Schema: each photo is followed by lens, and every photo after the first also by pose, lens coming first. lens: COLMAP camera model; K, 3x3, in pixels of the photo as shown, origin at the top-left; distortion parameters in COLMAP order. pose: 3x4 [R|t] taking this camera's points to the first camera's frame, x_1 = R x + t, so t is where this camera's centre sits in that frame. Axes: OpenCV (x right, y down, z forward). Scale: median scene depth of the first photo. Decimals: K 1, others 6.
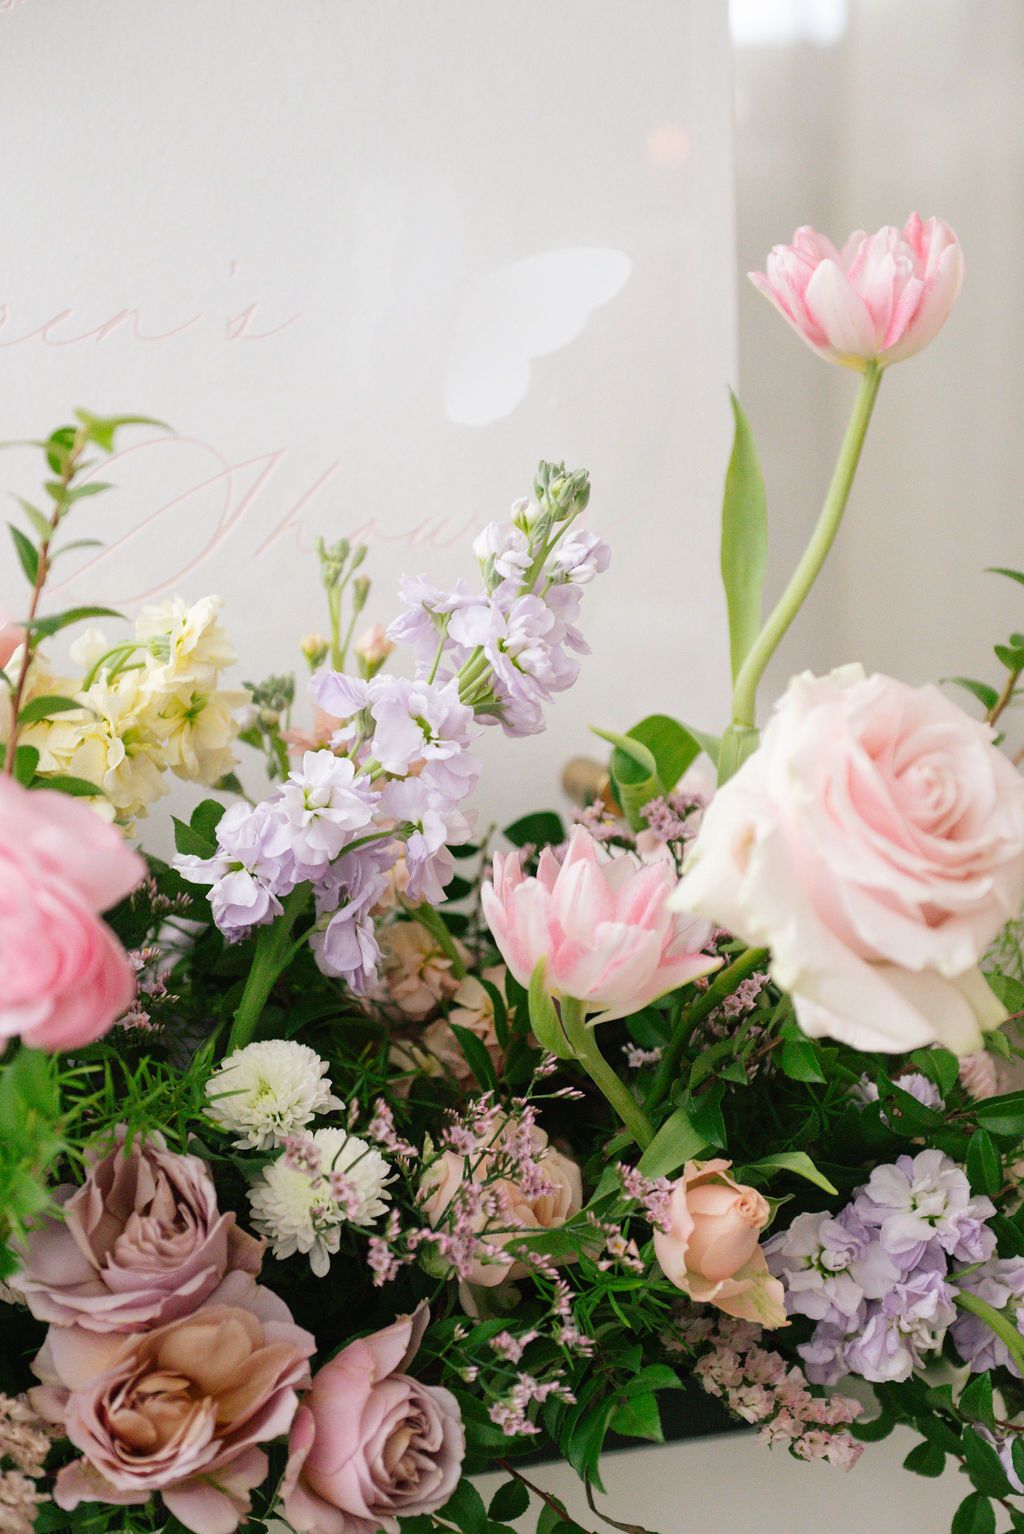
lens RADIAL K [[2764.1, 0, 546.8], [0, 2764.1, 795.9], [0, 0, 1]] dist [-0.011274, 0.000000]
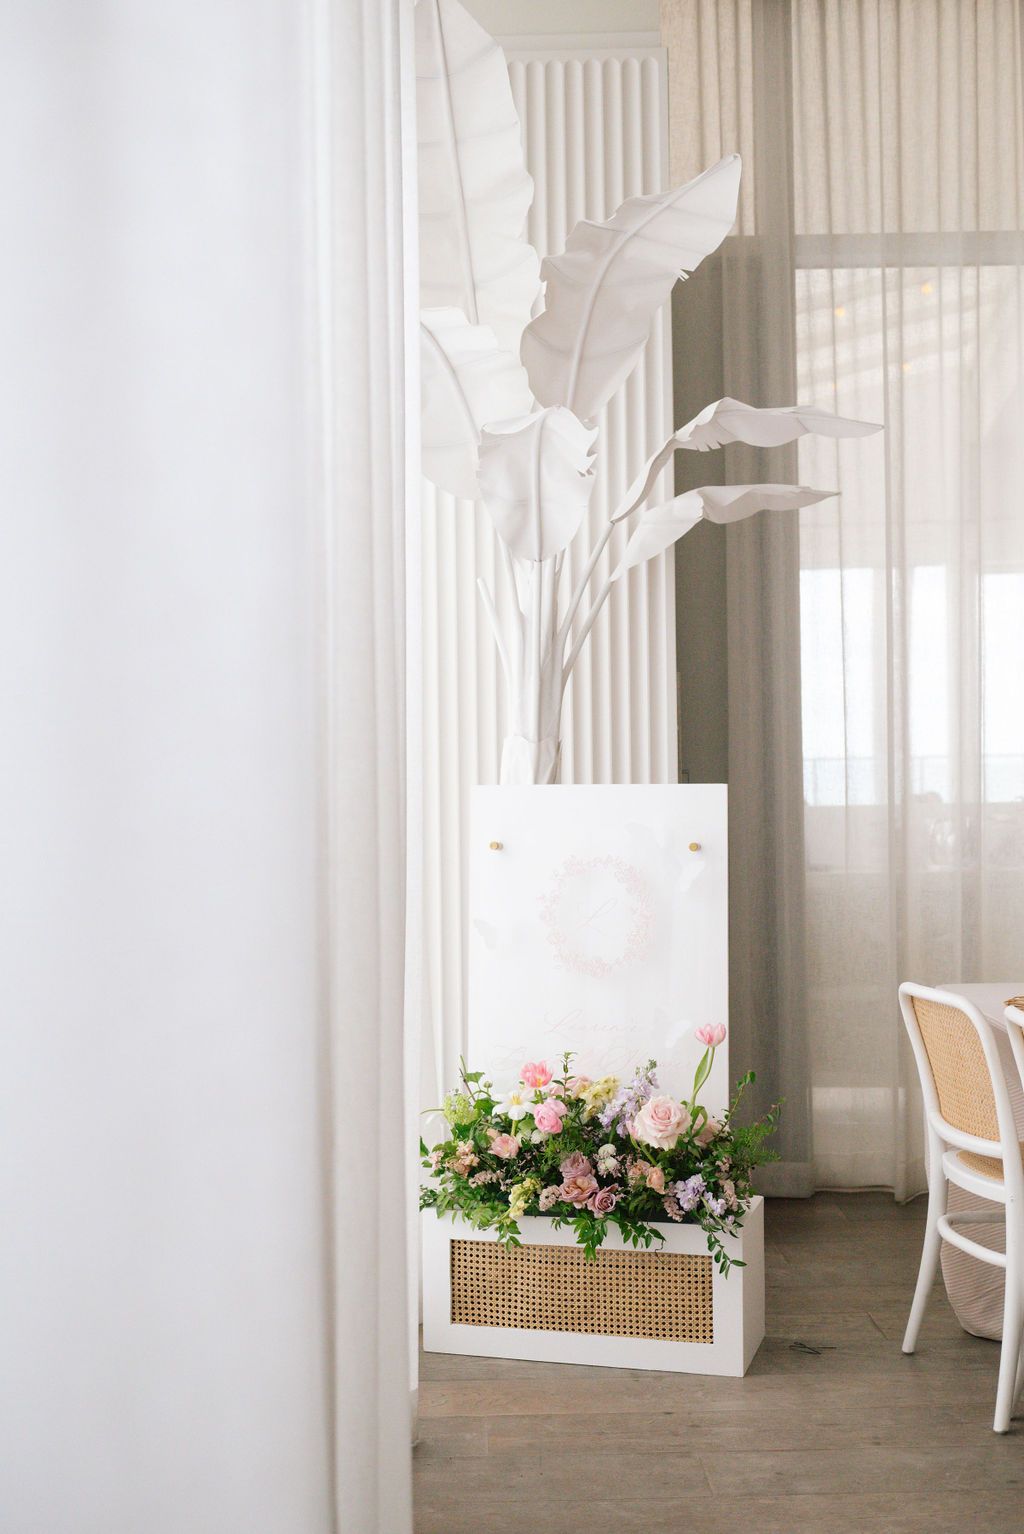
lens RADIAL K [[1939.0, 0, 516.4], [0, 1939.0, 767.8], [0, 0, 1]] dist [0.018888, 0.000000]
pose [[0.829729, 0.006022, -0.558133, 2.388458], [-0.106811, 0.983176, -0.148179, -0.086595], [0.547851, 0.182564, 0.816413, -3.189526]]
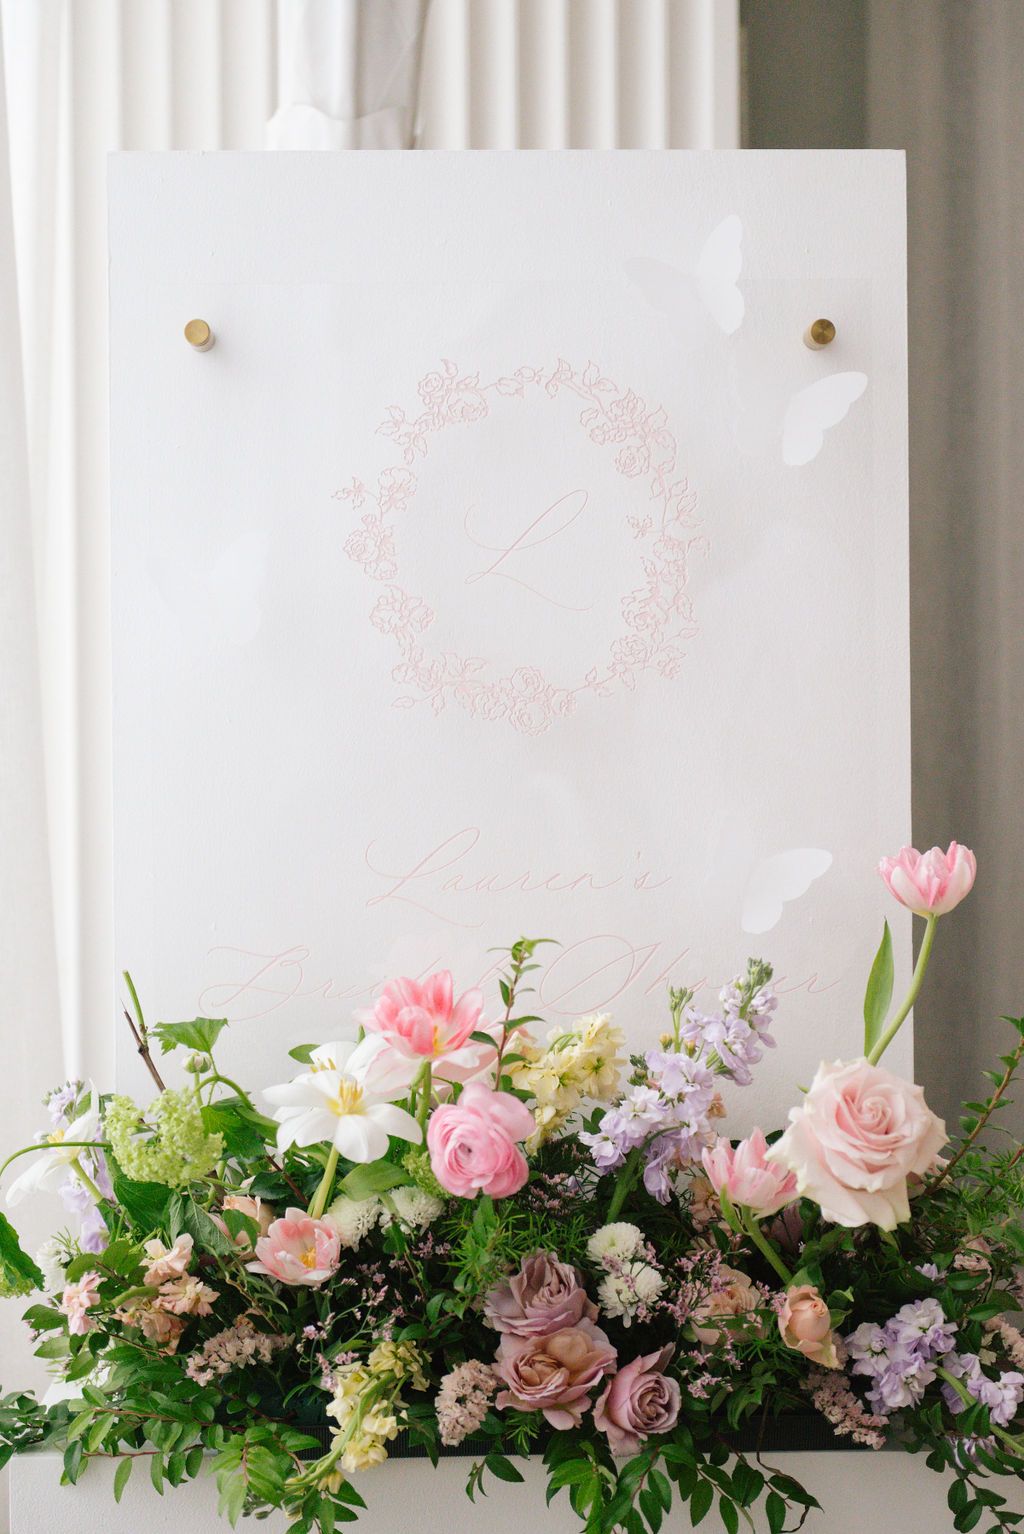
lens RADIAL K [[3179.5, 0, 508.5], [0, 3179.5, 767.3], [0, 0, 1]] dist [-0.008013, 0.000000]
pose [[0.955859, 0.021309, -0.293053, 0.553098], [-0.062664, 0.989205, -0.132462, 0.074552], [0.287067, 0.144979, 0.946876, -1.462378]]
